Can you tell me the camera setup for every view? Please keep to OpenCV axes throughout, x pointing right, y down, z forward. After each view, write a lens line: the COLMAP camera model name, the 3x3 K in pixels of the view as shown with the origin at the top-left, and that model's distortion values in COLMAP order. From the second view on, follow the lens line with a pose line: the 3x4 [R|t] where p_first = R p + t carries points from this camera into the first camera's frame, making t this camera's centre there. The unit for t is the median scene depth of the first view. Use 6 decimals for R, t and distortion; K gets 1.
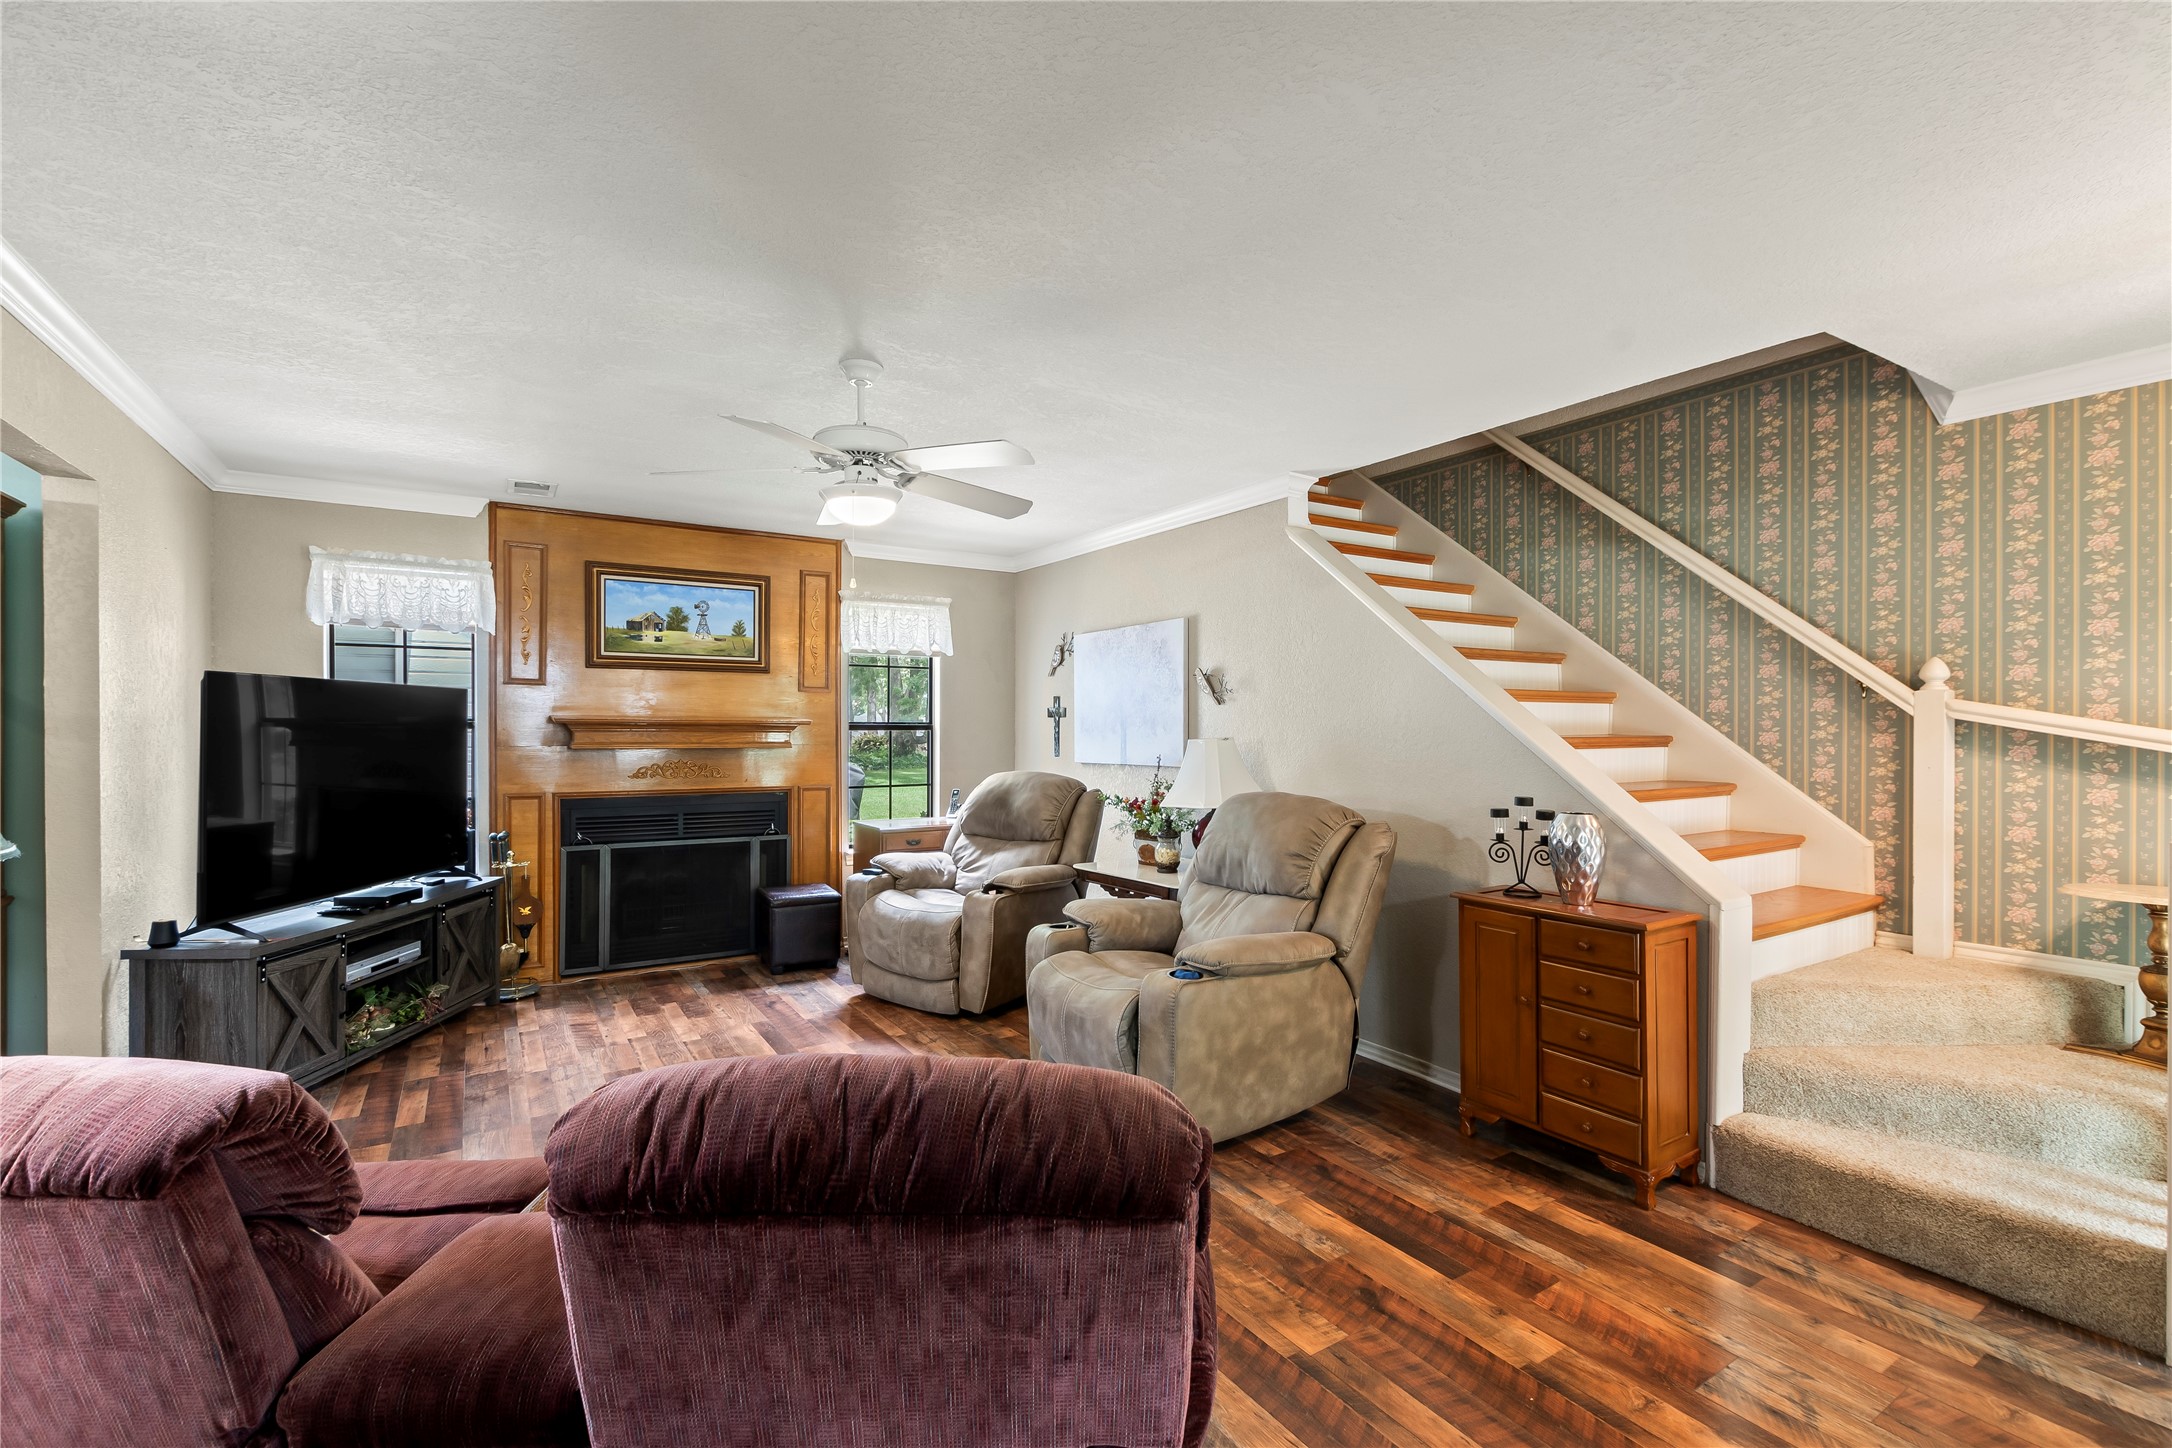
lens RADIAL K [[954.8, 0, 1091.6], [0, 954.8, 729.6], [0, 0, 1]] dist [-0.001129, -0.002284]
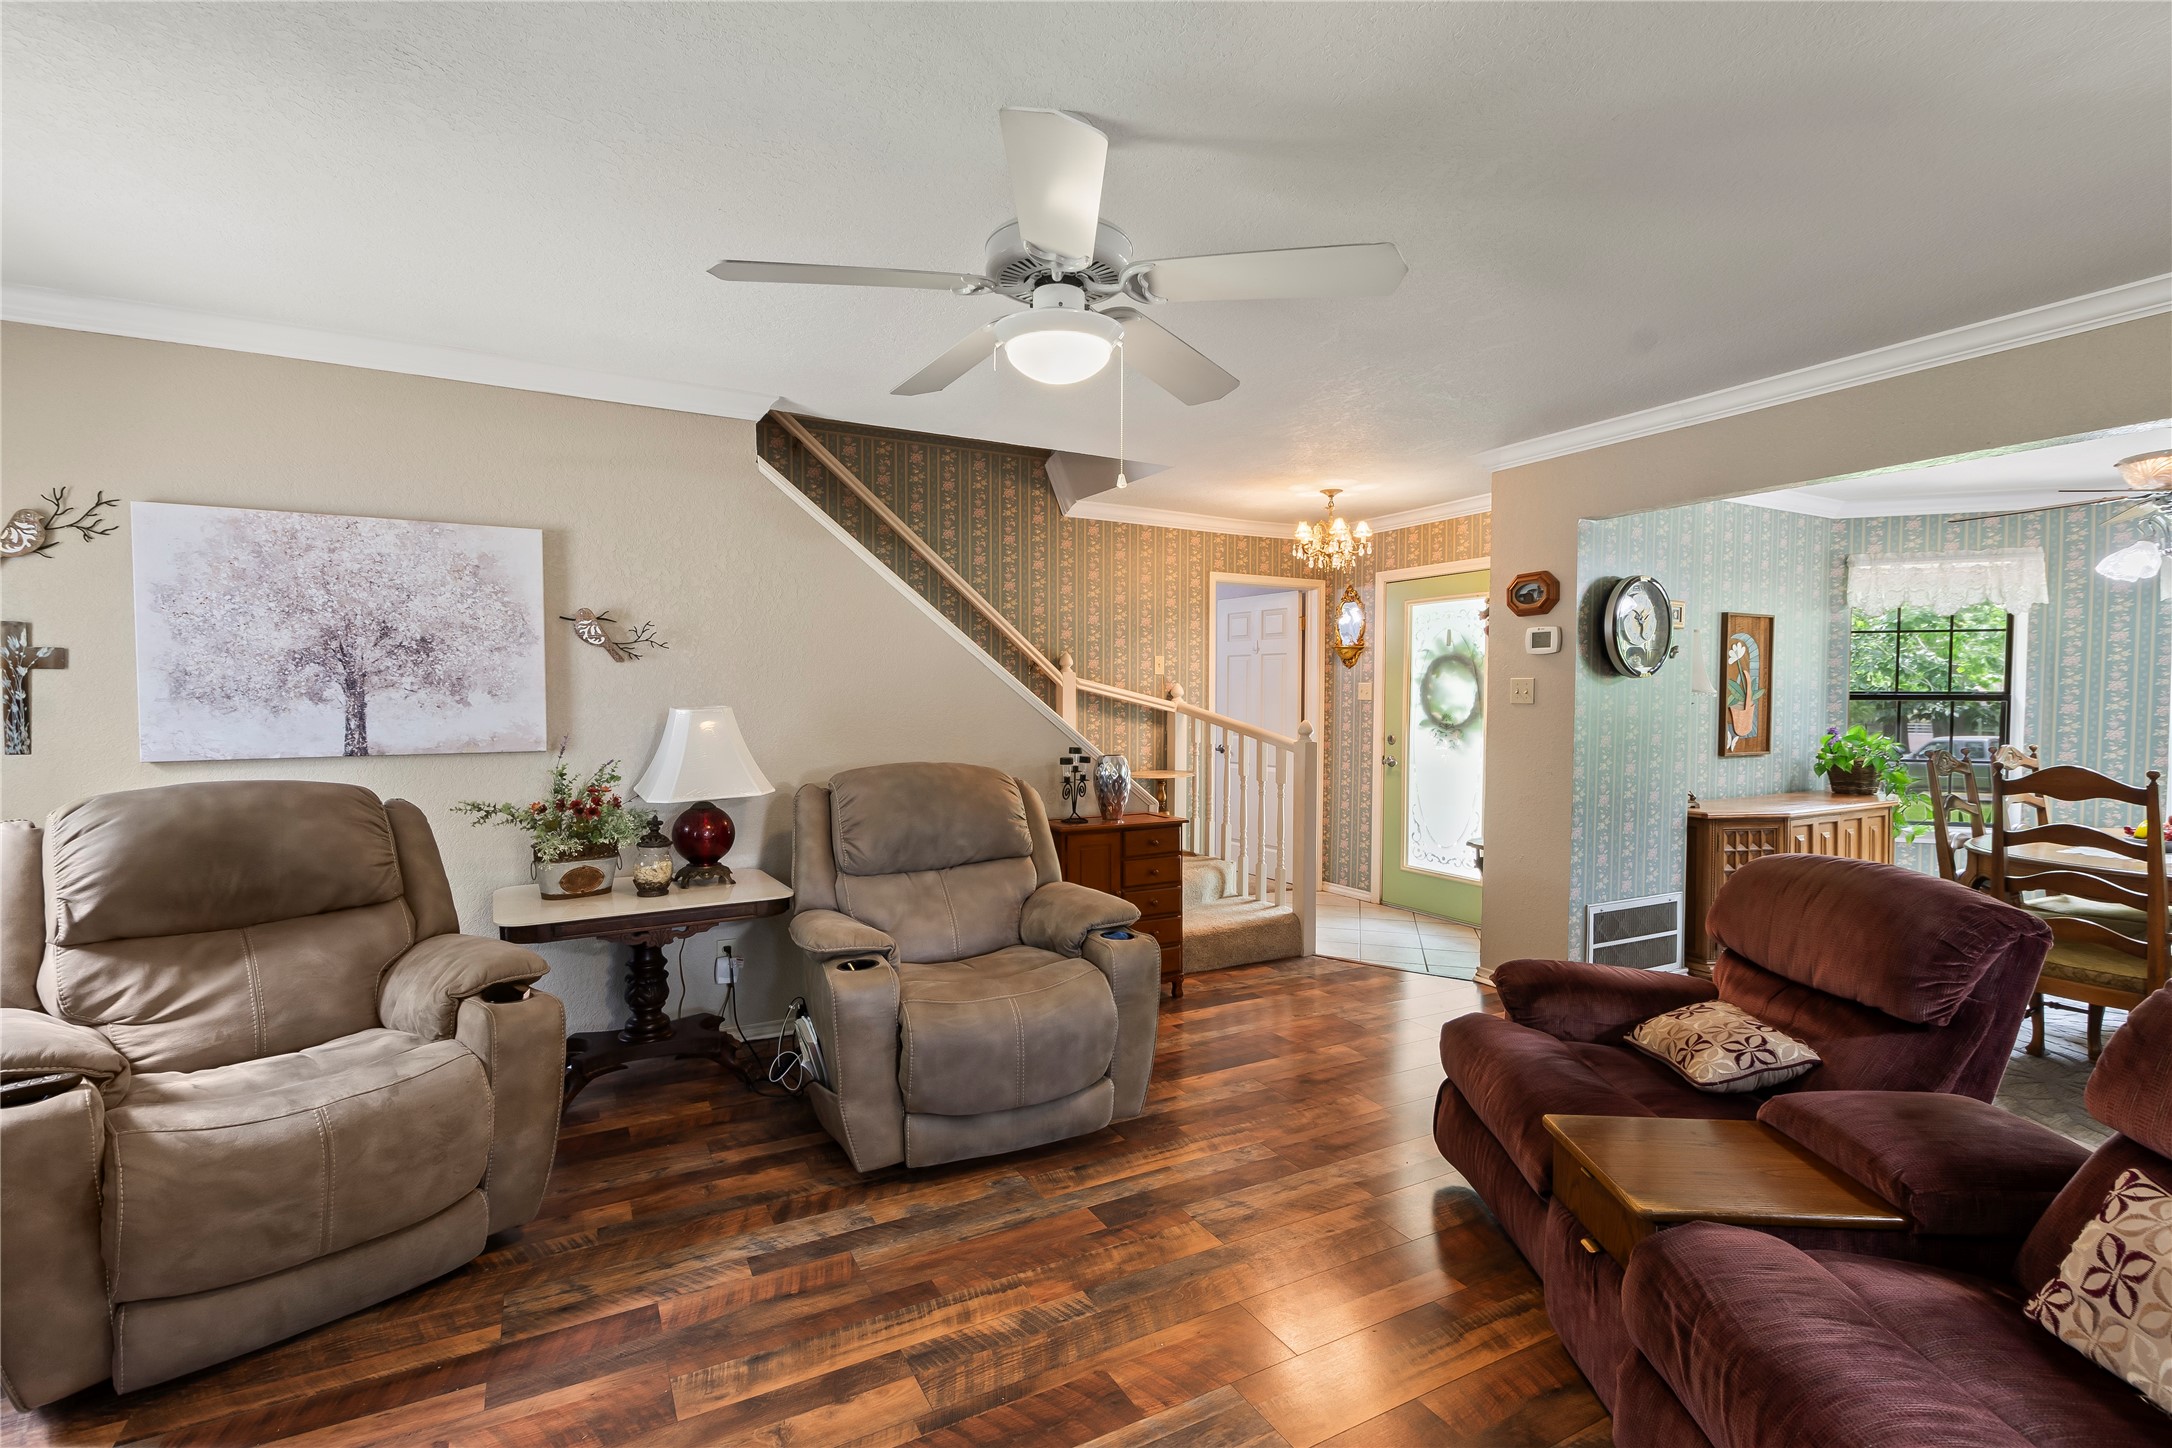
lens RADIAL K [[954.8, 0, 1042.8], [0, 954.8, 726.9], [0, 0, 1]] dist [-0.001129, -0.002284]
pose [[0.093331, -0.035827, 0.994990, -0.753250], [-0.003358, 0.999335, 0.036298, -0.004680], [-0.995630, -0.006729, 0.093148, 0.802882]]
